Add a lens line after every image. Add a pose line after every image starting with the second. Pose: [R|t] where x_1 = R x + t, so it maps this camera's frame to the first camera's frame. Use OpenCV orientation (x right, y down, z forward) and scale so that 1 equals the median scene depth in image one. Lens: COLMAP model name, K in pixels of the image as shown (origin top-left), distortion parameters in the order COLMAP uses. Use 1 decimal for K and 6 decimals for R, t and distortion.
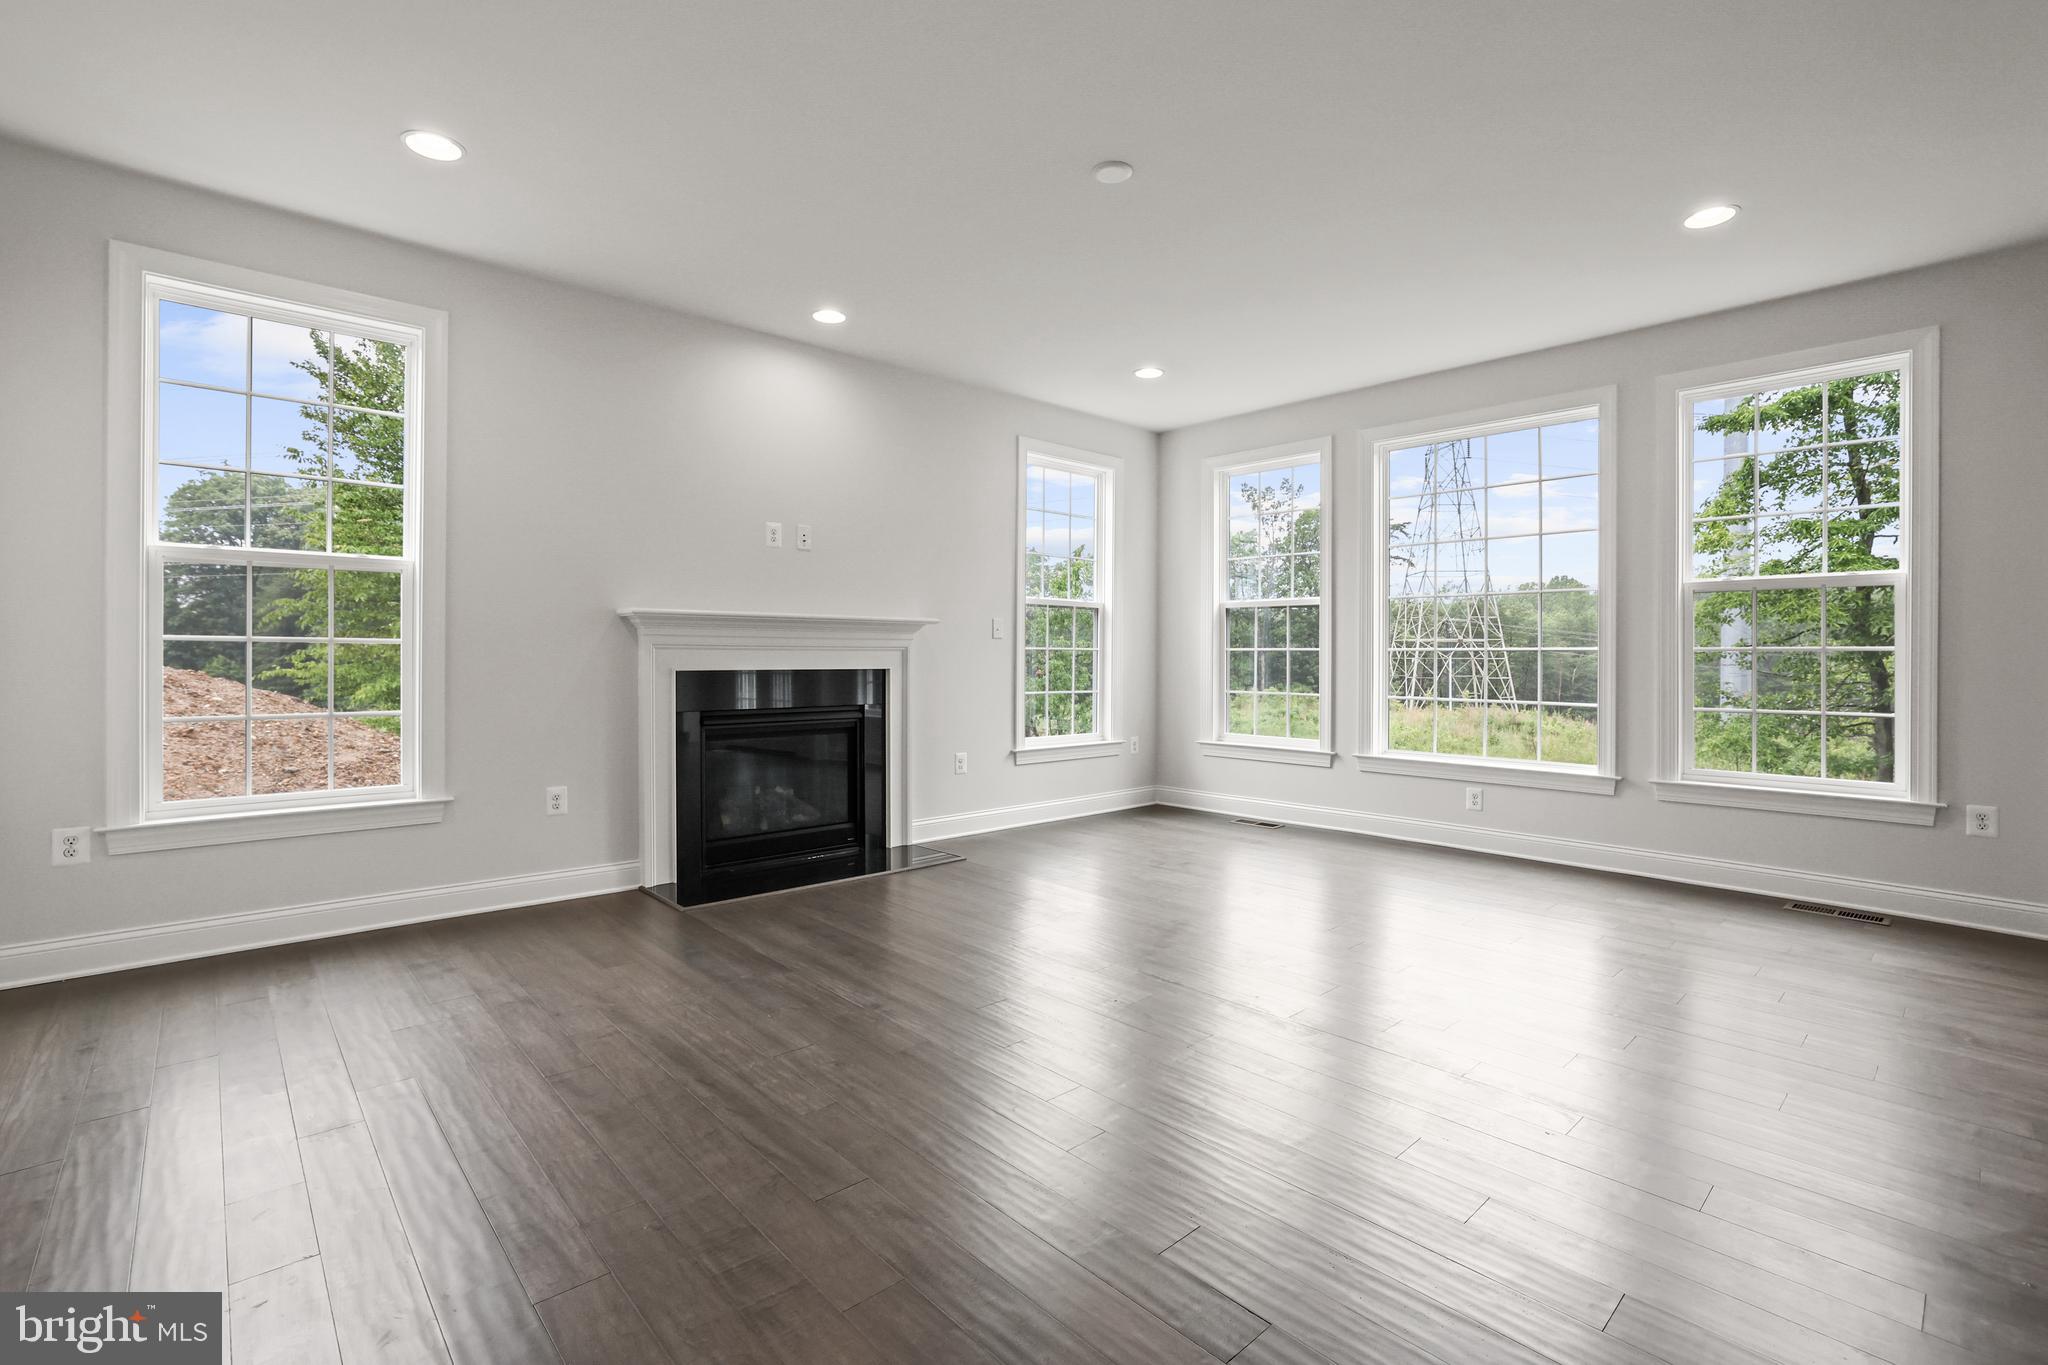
lens RADIAL K [[951.5, 0, 1015.9], [0, 951.5, 666.9], [0, 0, 1]] dist [-0.051191, 0.026272]
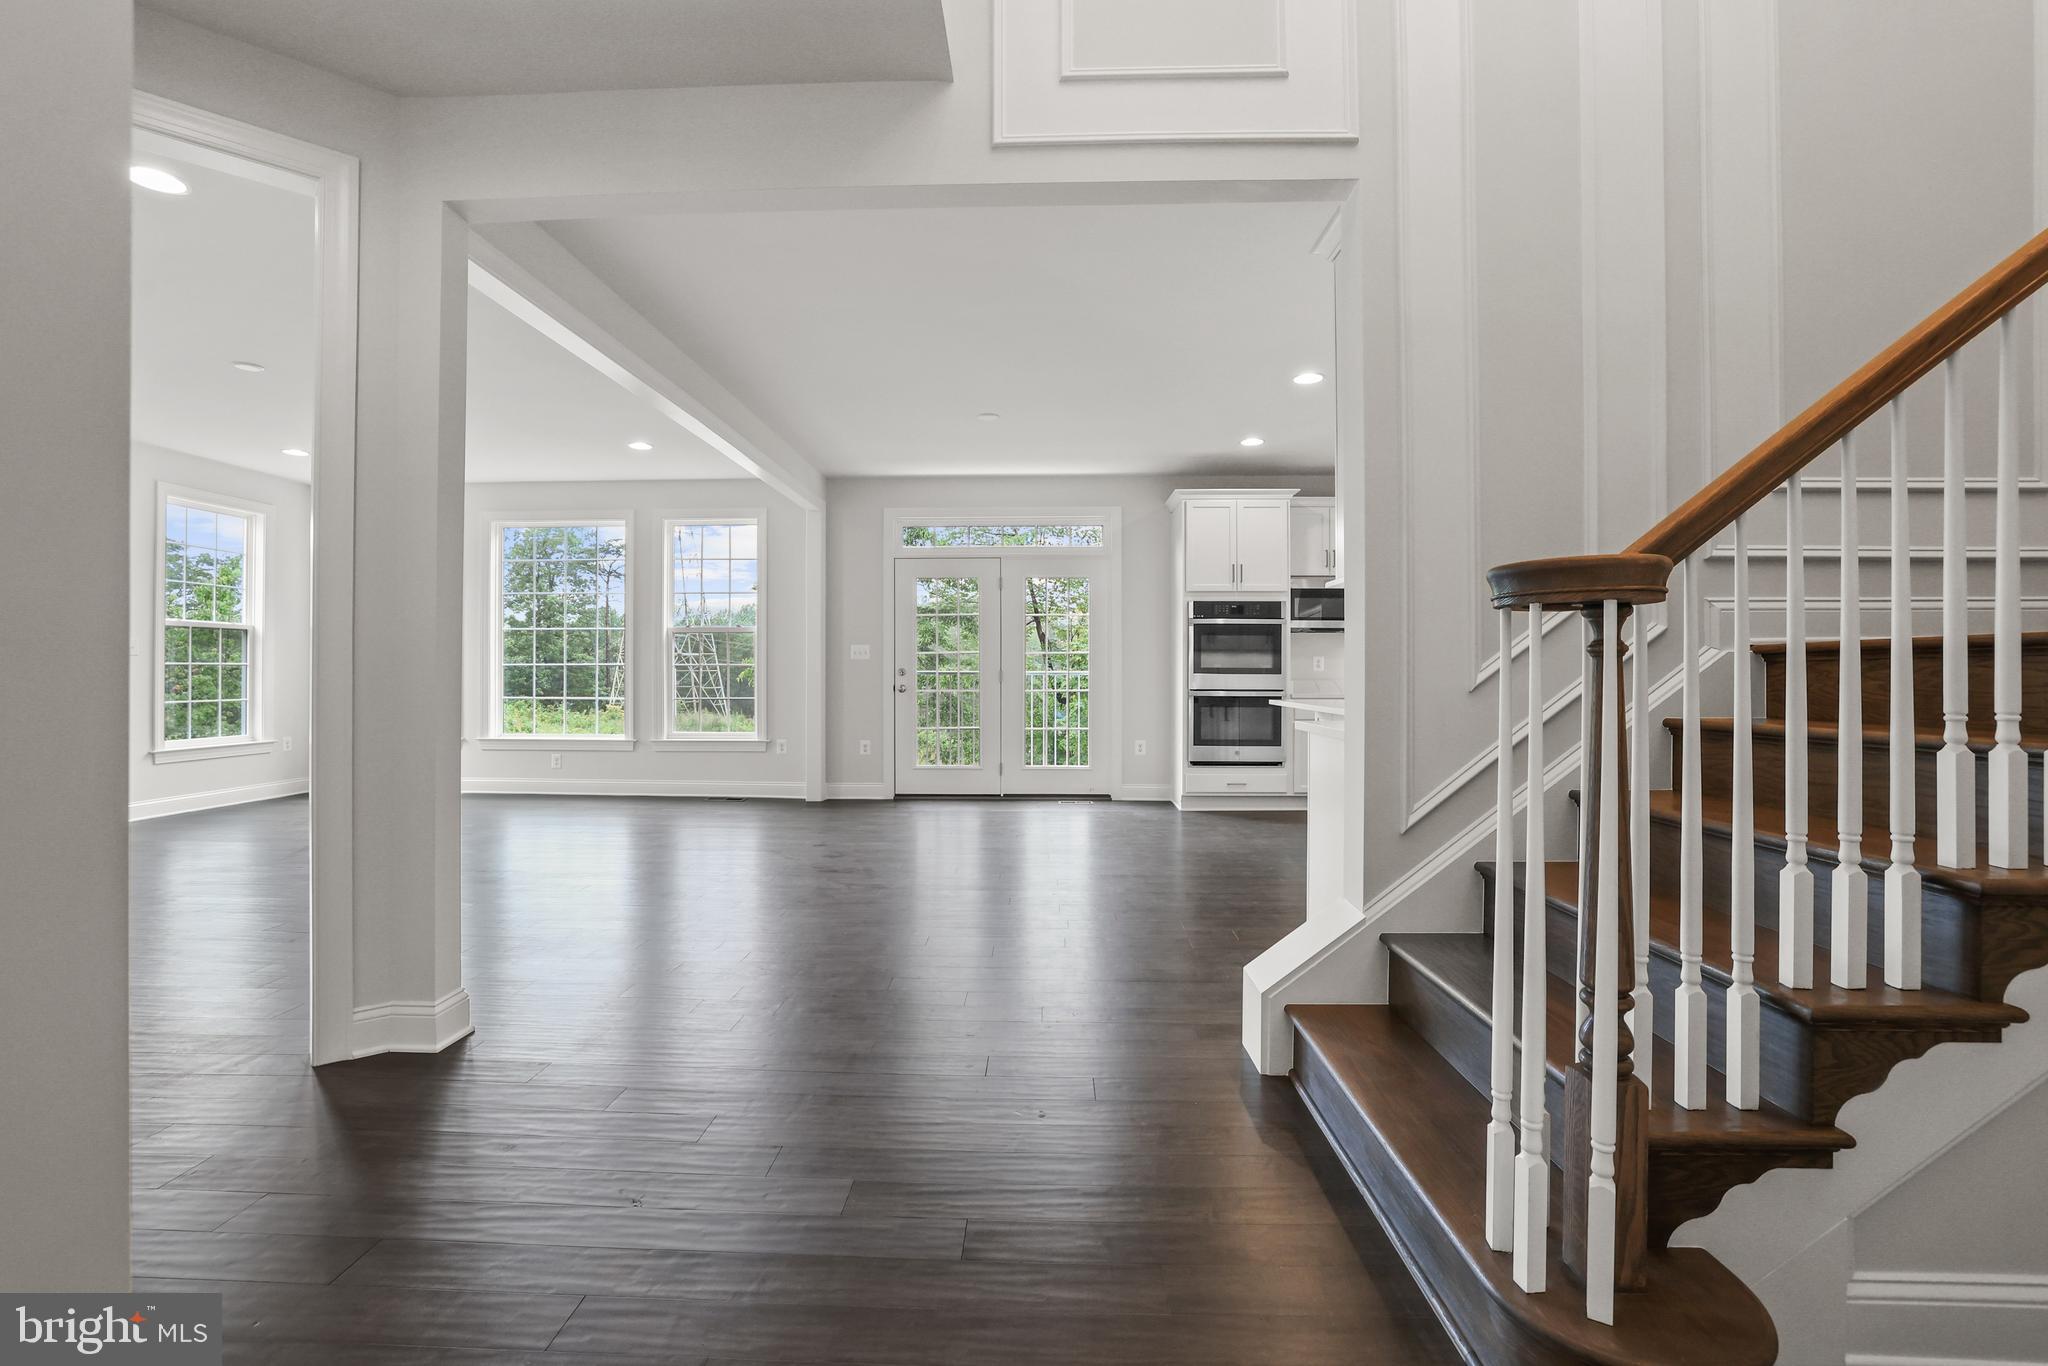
lens RADIAL K [[896.5, 0, 1024.6], [0, 896.5, 668.6], [0, 0, 1]] dist [-0.052445, 0.017748]
pose [[0.697046, -0.003407, 0.717018, -0.016977], [0.011029, 0.999921, -0.005971, 0.004339], [-0.716942, 0.012071, 0.697029, -0.508945]]
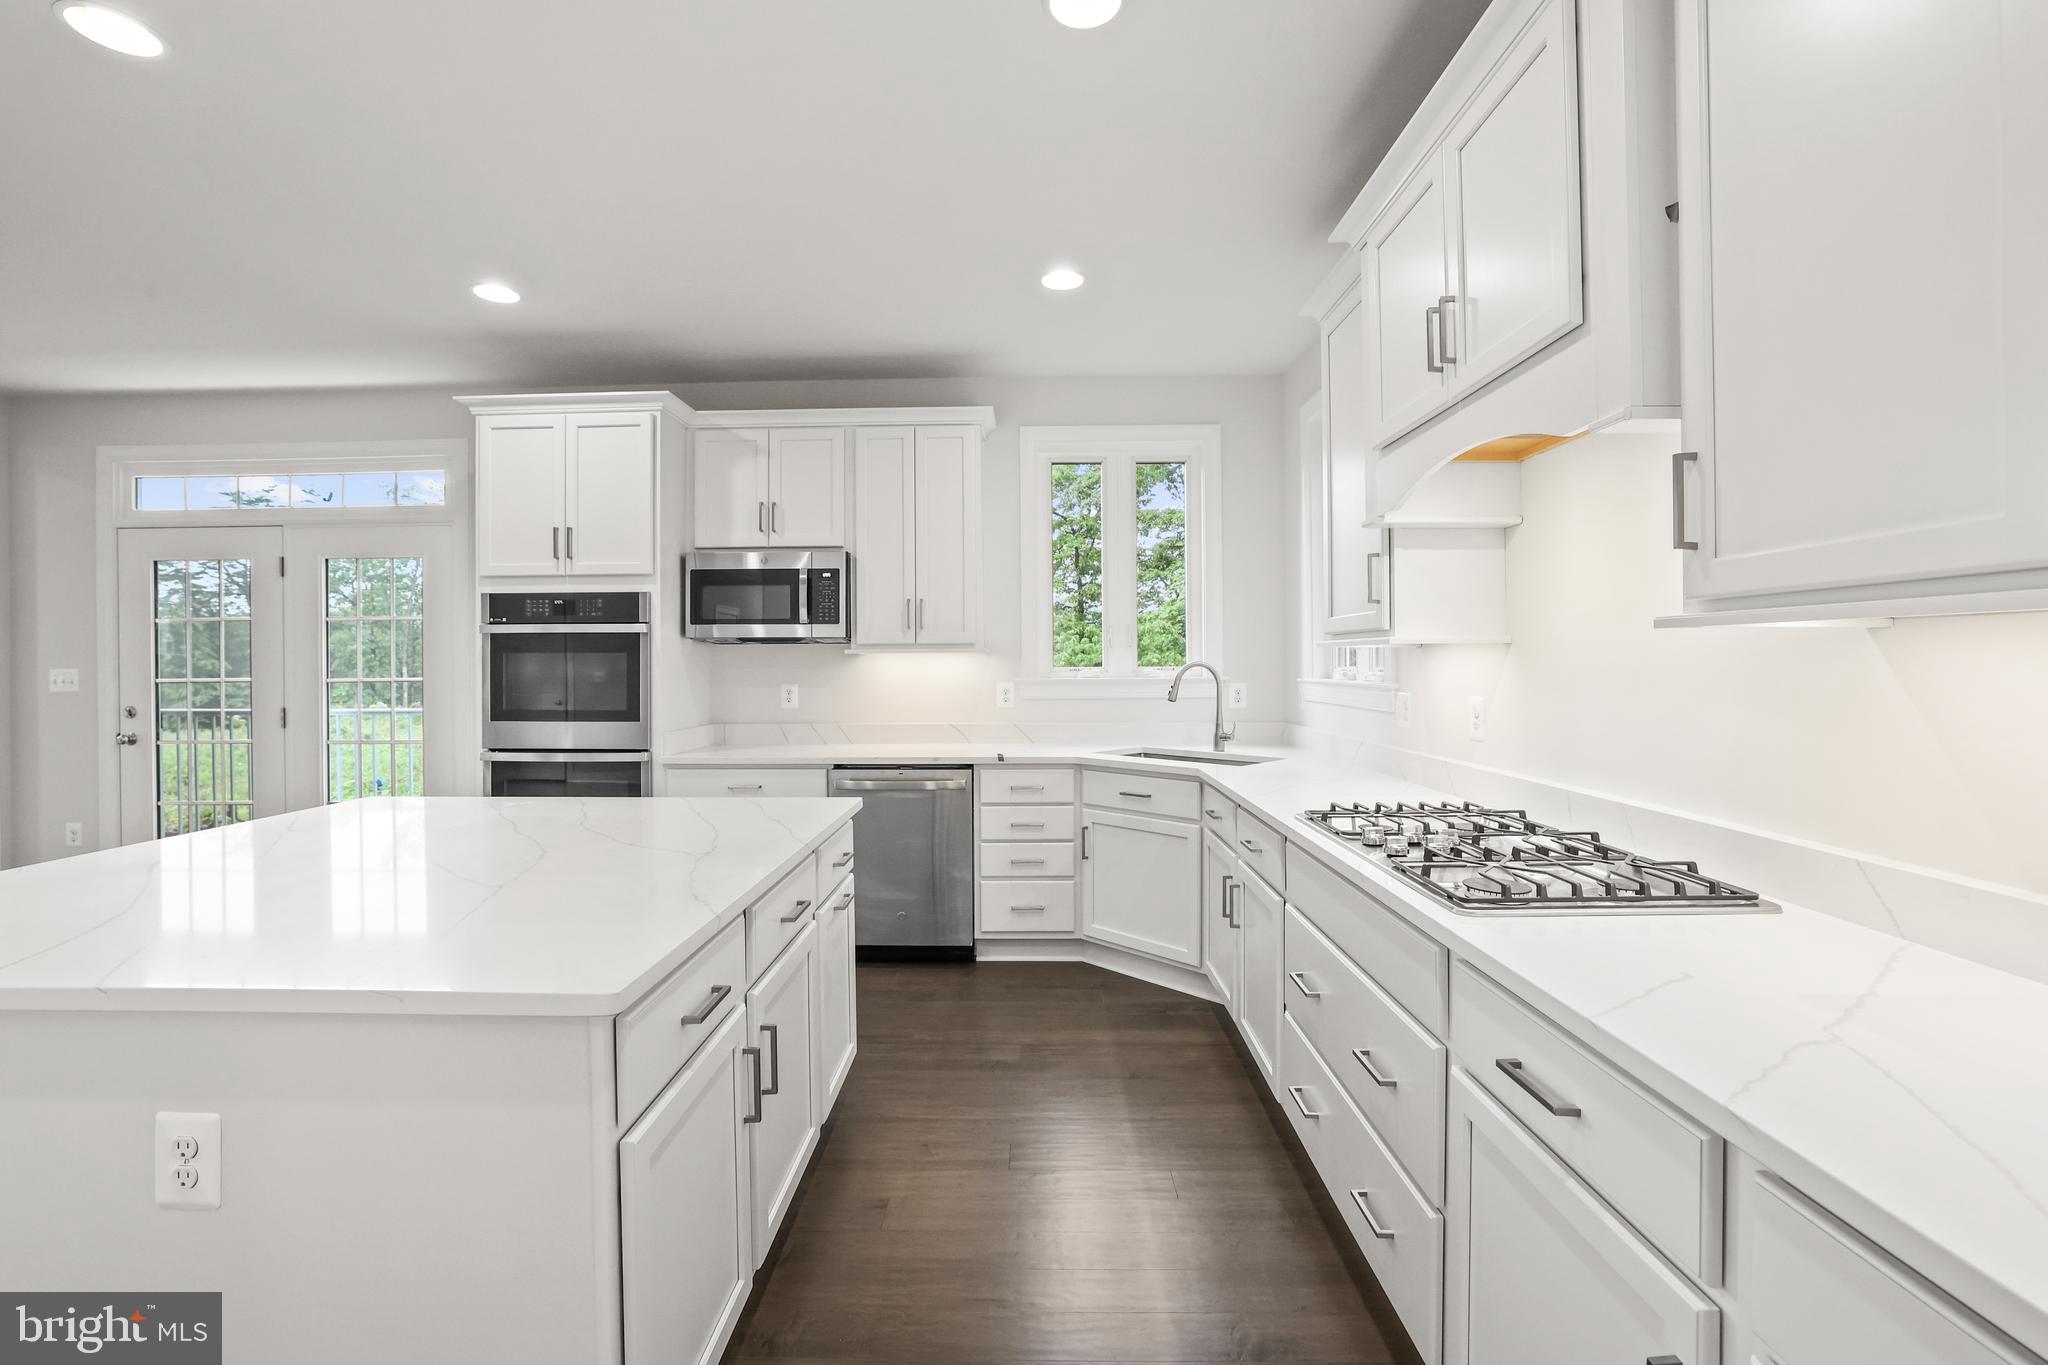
lens RADIAL K [[896.5, 0, 1024.6], [0, 896.5, 668.1], [0, 0, 1]] dist [-0.052445, 0.017748]
pose [[0.690431, -0.014445, 0.723254, 0.768722], [0.016879, 0.999850, 0.003856, -0.028931], [-0.723202, 0.009546, 0.690571, -0.589065]]
